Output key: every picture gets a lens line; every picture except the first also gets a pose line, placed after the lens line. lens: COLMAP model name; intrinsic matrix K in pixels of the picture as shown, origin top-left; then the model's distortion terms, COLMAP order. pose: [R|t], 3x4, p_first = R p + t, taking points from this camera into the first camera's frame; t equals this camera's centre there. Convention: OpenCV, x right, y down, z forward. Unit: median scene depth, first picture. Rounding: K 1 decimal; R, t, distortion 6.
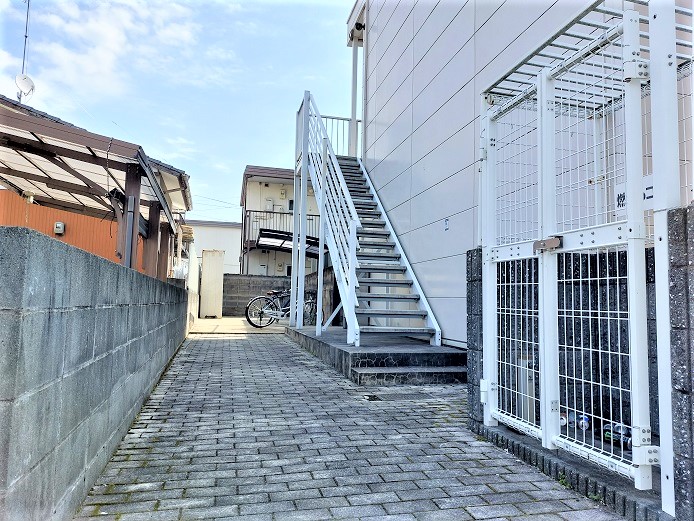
lens RADIAL K [[497.5, 0, 358.5], [0, 497.5, 258.3], [0, 0, 1]] dist [0.063191, -0.050822]
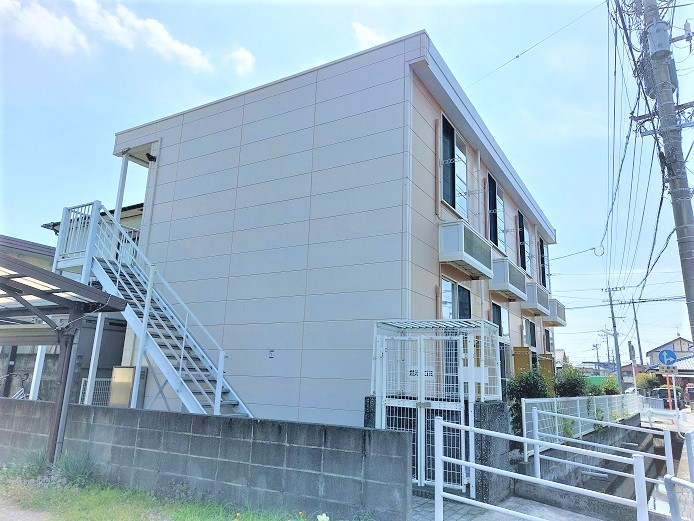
lens RADIAL K [[497.5, 0, 351.1], [0, 497.5, 259.5], [0, 0, 1]] dist [0.063191, -0.050822]
pose [[0.715052, 0.165748, 0.679138, -1.479401], [-0.079681, 0.984479, -0.156375, -0.274011], [-0.694516, 0.057702, 0.717160, -0.546668]]
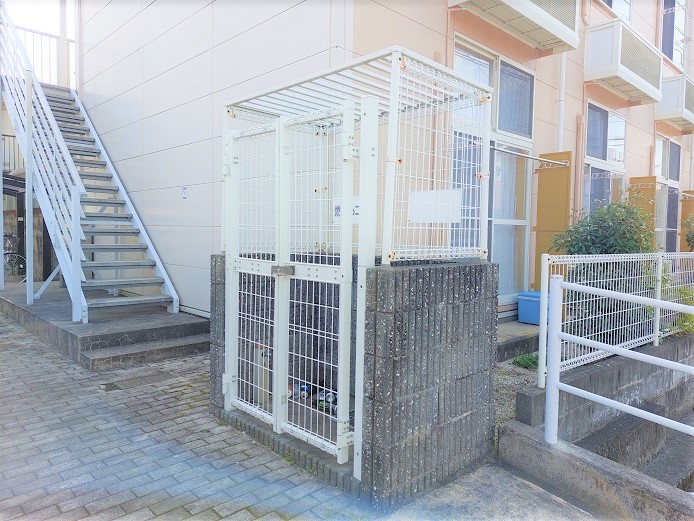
lens RADIAL K [[497.5, 0, 346.5], [0, 497.5, 259.5], [0, 0, 1]] dist [0.063191, -0.050822]
pose [[0.877395, -0.028466, 0.478923, -0.045176], [-0.039894, 0.990452, 0.131956, -0.173750], [-0.478106, -0.134884, 0.867883, -0.078074]]
